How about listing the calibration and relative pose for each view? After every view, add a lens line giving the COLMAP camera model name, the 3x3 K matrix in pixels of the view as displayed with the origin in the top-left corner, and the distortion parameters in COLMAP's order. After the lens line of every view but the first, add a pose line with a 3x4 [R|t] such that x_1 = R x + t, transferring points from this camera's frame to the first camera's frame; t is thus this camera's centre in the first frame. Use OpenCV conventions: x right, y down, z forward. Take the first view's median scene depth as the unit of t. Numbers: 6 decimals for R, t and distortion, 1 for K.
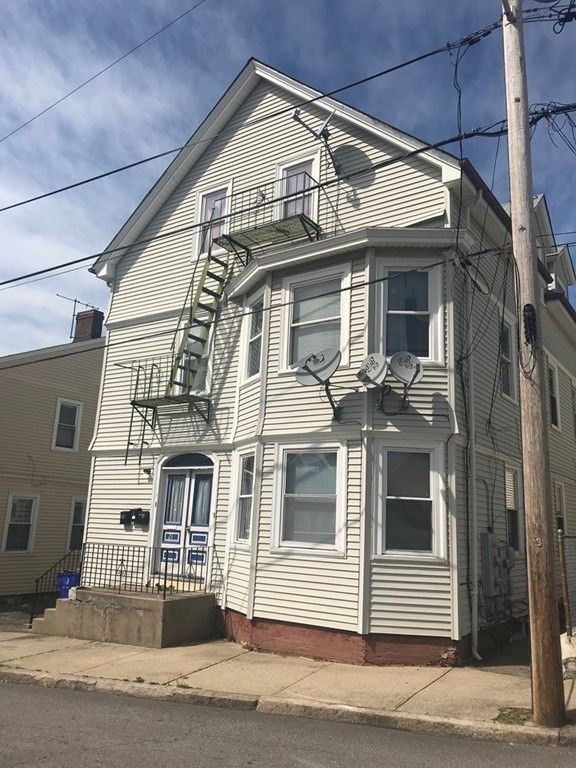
lens RADIAL K [[606.3, 0, 288.2], [0, 606.3, 384.2], [0, 0, 1]] dist [0.004093, 0.006592]
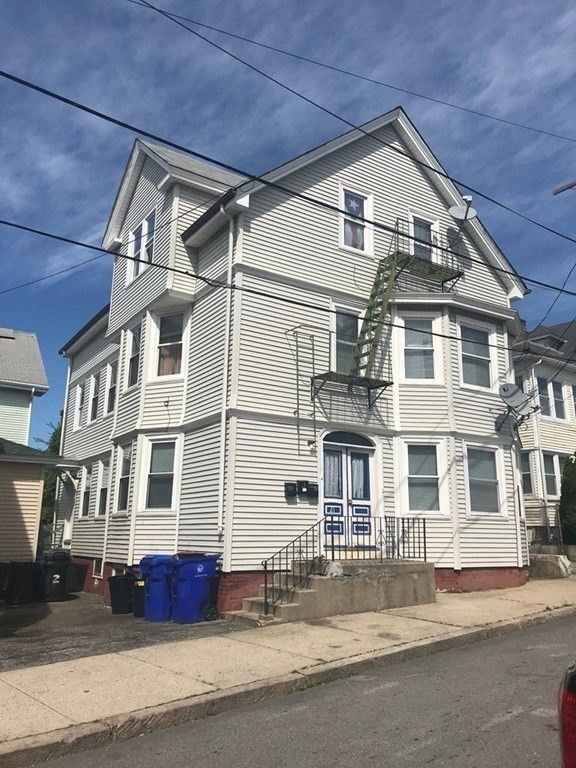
lens RADIAL K [[606.3, 0, 287.5], [0, 606.3, 383.0], [0, 0, 1]] dist [0.004093, 0.006592]
pose [[0.401718, 0.189401, 0.895963, -1.208870], [-0.205969, 0.971998, -0.113126, 0.178337], [-0.892300, -0.139096, 0.429480, 0.671799]]
